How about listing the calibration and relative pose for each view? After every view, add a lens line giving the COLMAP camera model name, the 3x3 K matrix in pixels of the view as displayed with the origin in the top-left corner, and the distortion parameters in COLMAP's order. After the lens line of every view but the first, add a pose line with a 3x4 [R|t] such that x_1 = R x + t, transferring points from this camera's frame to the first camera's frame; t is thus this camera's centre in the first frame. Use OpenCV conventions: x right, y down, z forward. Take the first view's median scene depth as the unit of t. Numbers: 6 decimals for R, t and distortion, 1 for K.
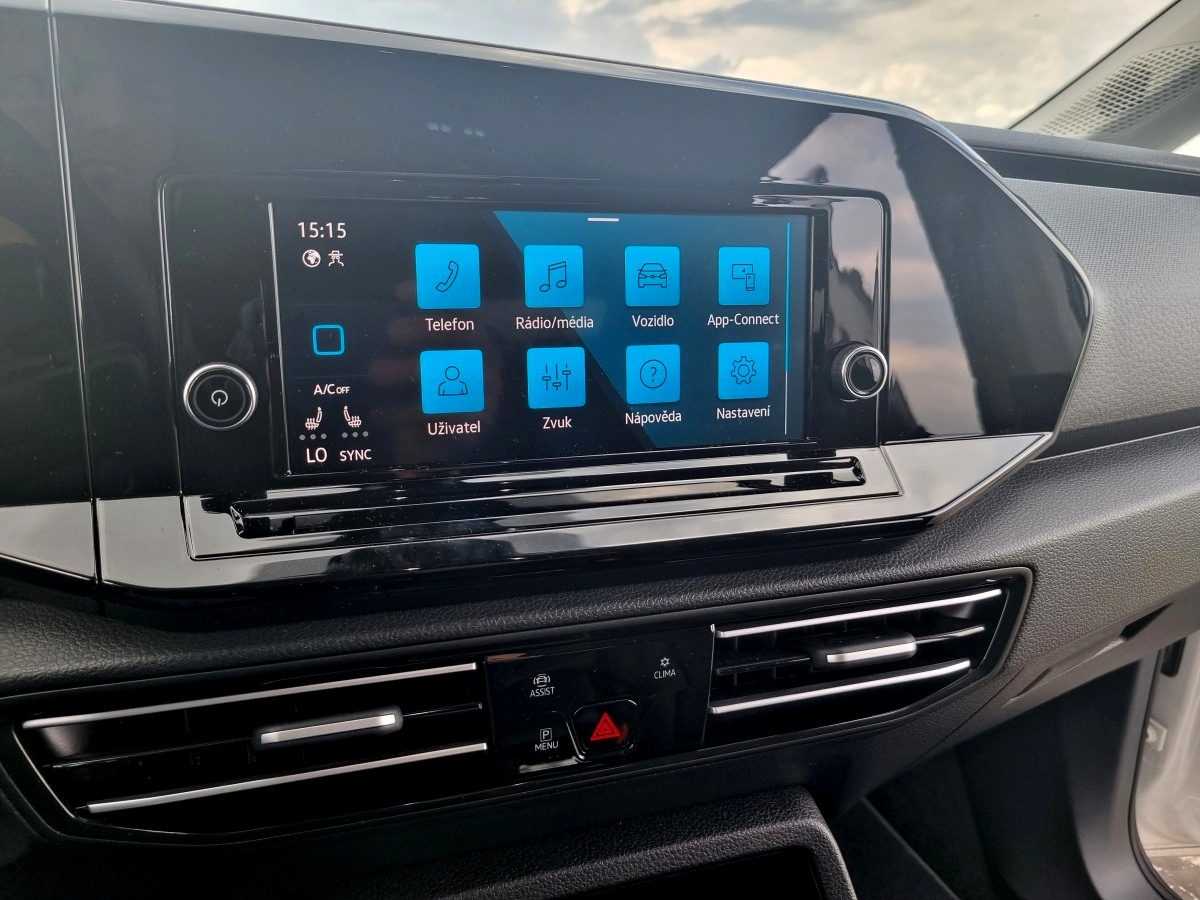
lens RADIAL K [[889.9, 0, 600.5], [0, 889.9, 456.3], [0, 0, 1]] dist [0.051121, -0.030595]
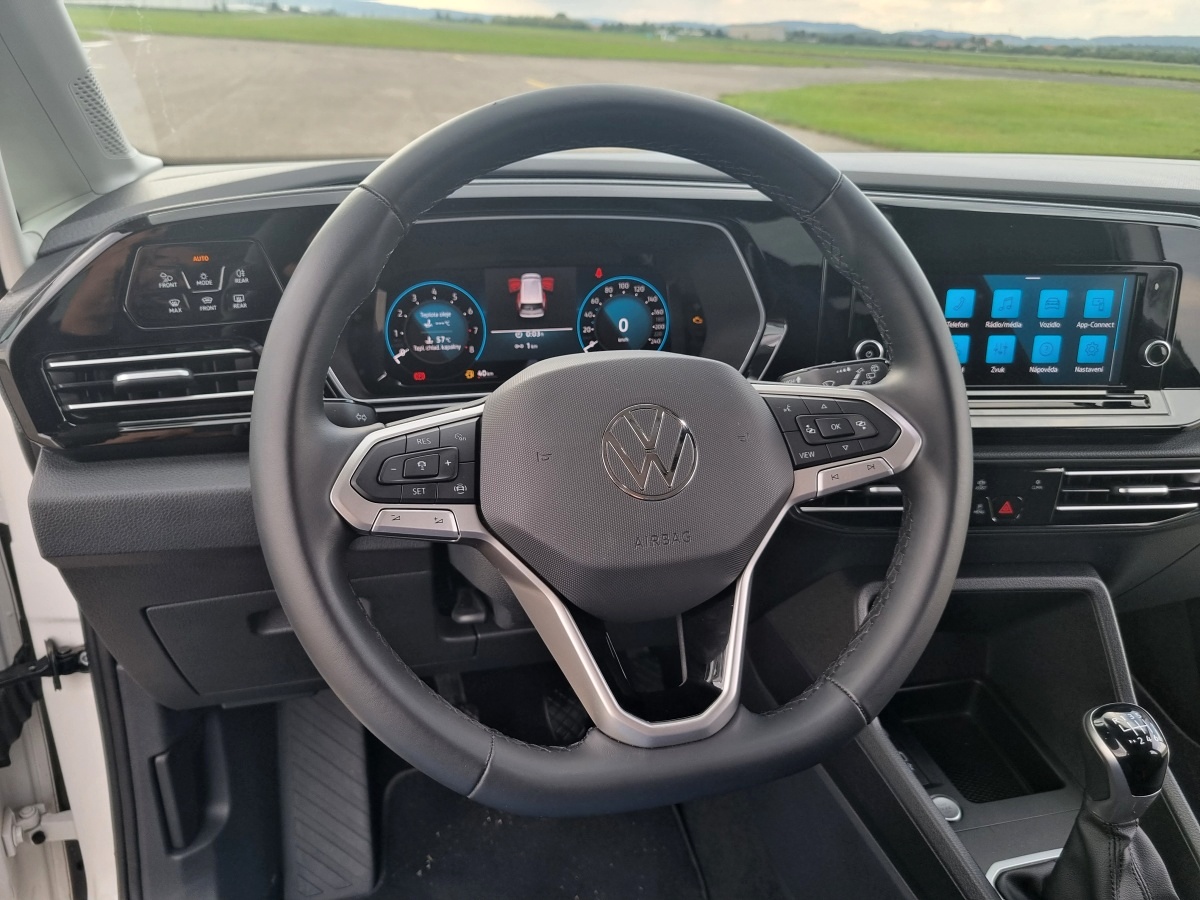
lens RADIAL K [[889.9, 0, 602.7], [0, 889.9, 438.9], [0, 0, 1]] dist [0.051121, -0.030595]
pose [[0.971355, 0.085355, -0.221774, -0.467076], [-0.065583, 0.993310, 0.095053, -0.013757], [0.228404, -0.077786, 0.970454, -1.323959]]
